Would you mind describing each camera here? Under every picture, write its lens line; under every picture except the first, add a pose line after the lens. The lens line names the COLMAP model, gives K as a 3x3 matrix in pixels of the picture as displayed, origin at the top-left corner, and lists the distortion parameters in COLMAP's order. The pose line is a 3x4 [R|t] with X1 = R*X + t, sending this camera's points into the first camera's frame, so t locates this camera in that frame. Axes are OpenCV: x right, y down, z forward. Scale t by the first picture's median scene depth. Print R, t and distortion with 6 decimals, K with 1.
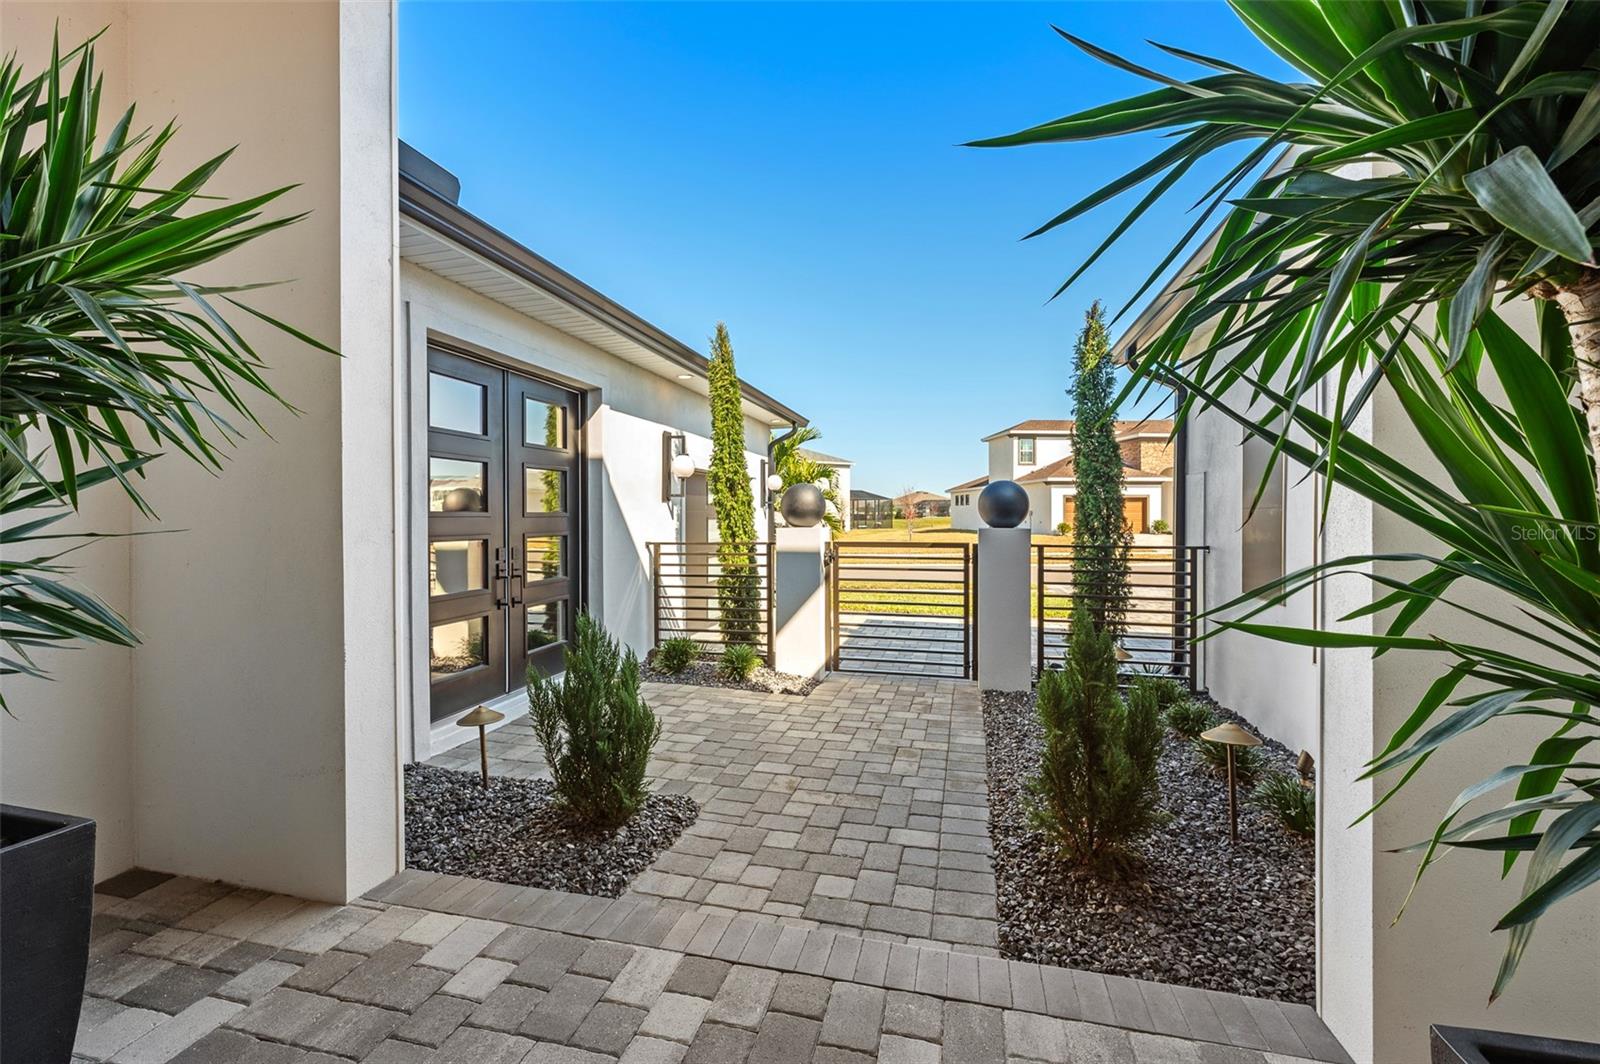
lens RADIAL K [[635.4, 0, 801.4], [0, 635.4, 525.7], [0, 0, 1]] dist [-0.000999, -0.000081]
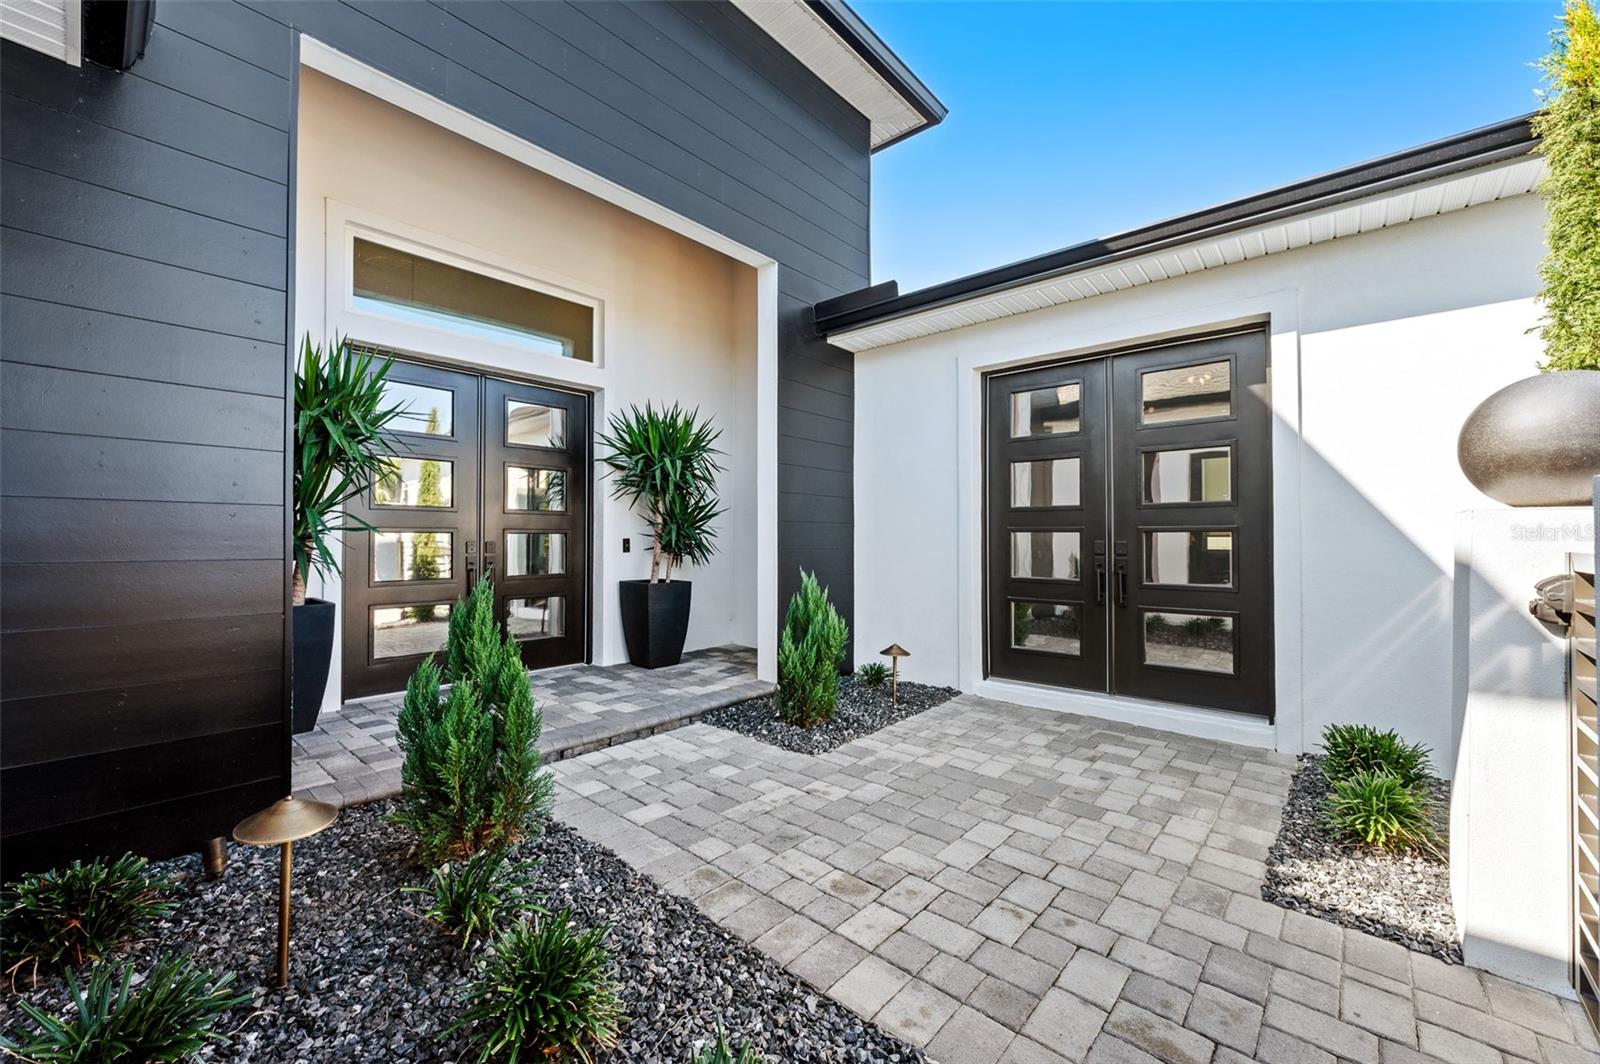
lens RADIAL K [[635.4, 0, 795.0], [0, 635.4, 530.3], [0, 0, 1]] dist [-0.000999, -0.000081]
pose [[-0.457024, -0.003555, -0.889447, 0.697259], [-0.009428, 0.999955, 0.000848, 0.029200], [0.889404, 0.008773, -0.457037, 1.192875]]
